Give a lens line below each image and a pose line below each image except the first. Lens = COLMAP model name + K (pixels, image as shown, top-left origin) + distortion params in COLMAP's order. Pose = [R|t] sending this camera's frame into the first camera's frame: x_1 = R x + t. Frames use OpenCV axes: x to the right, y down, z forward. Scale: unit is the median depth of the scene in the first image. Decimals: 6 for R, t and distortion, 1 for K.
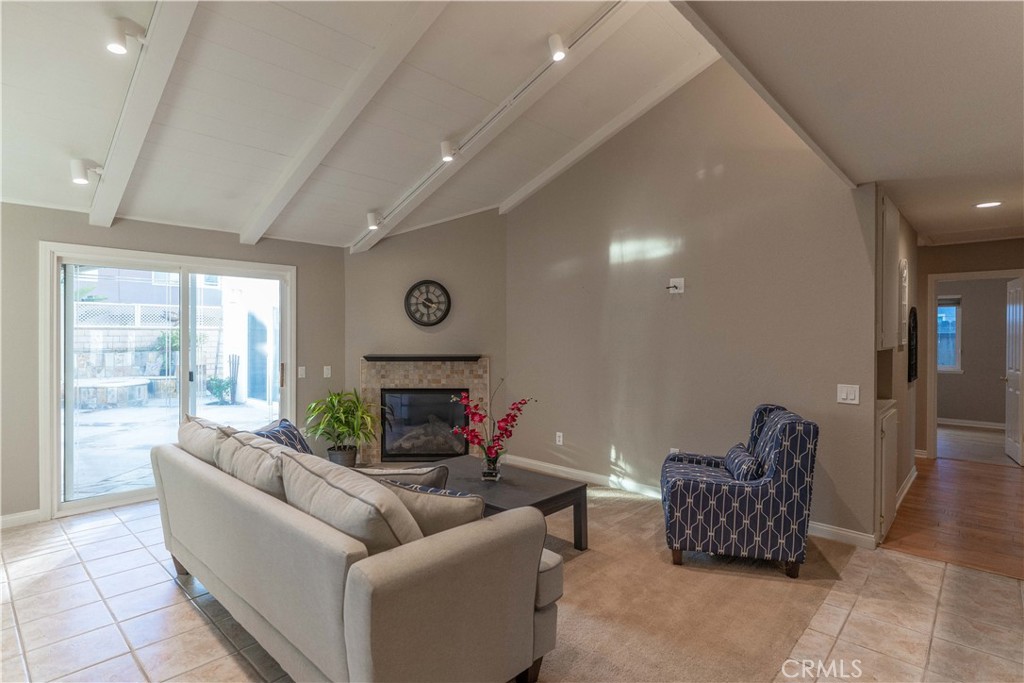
lens RADIAL K [[522.3, 0, 512.0], [0, 522.3, 341.5], [0, 0, 1]] dist [-0.000123, 0.001512]
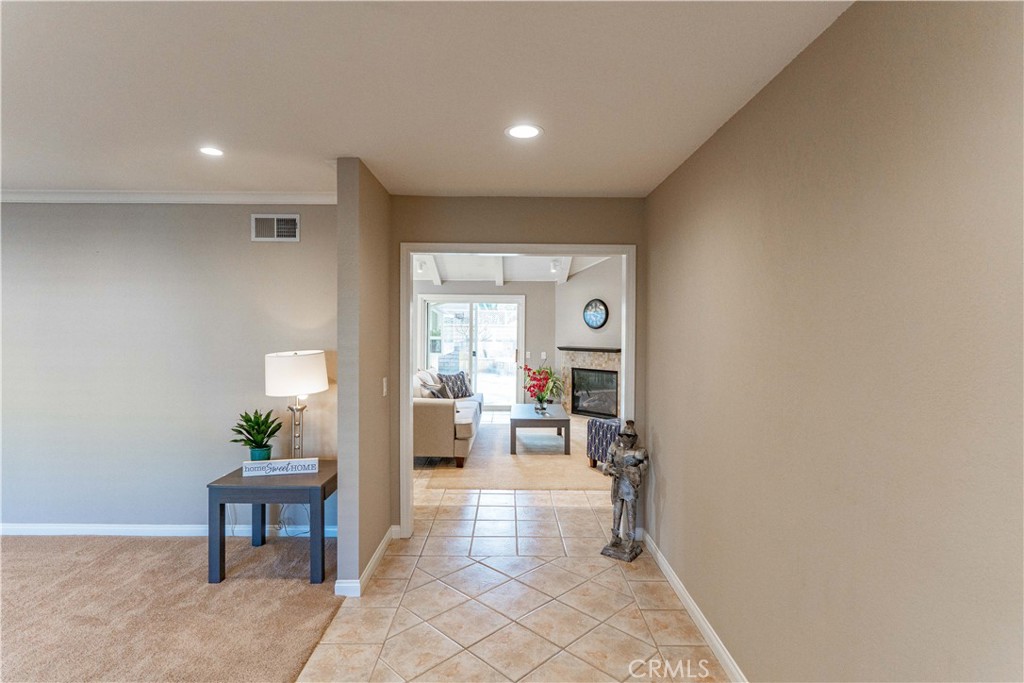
lens RADIAL K [[522.3, 0, 512.0], [0, 522.3, 341.5], [0, 0, 1]] dist [-0.000123, 0.001512]
pose [[0.683034, 0.023608, -0.730004, 0.794783], [-0.017033, 0.999721, 0.016393, -0.013428], [0.730187, 0.001237, 0.683246, -0.229220]]
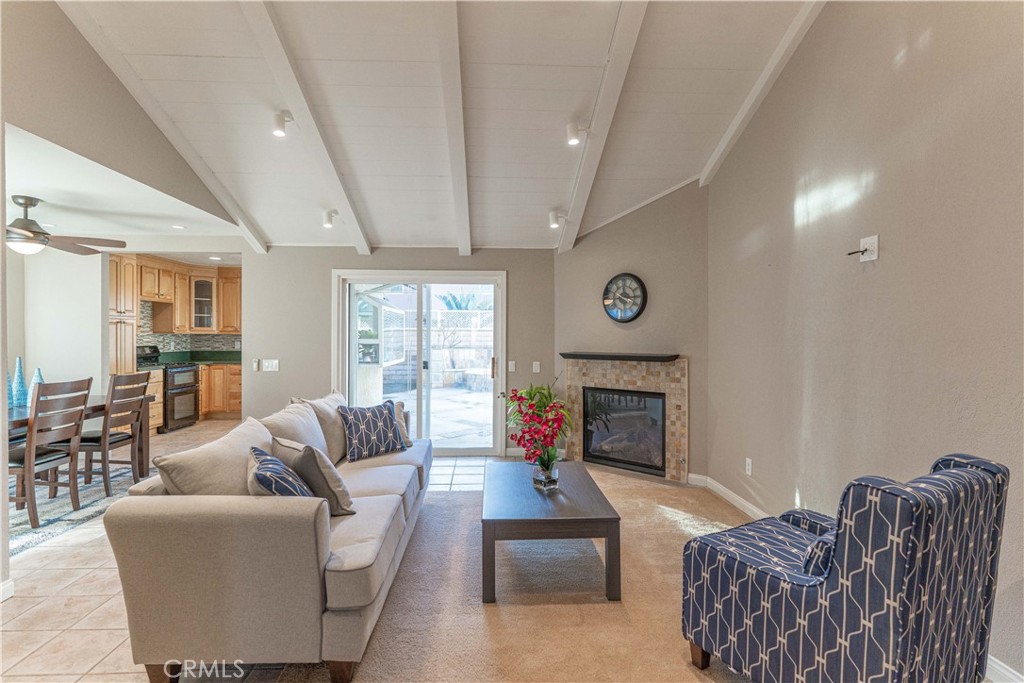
lens RADIAL K [[522.3, 0, 512.0], [0, 522.3, 341.5], [0, 0, 1]] dist [-0.000123, 0.001512]
pose [[0.717227, 0.006358, -0.696810, 0.343533], [-0.010012, 0.999949, -0.001182, 0.007291], [0.696768, 0.007825, 0.717254, 0.196777]]
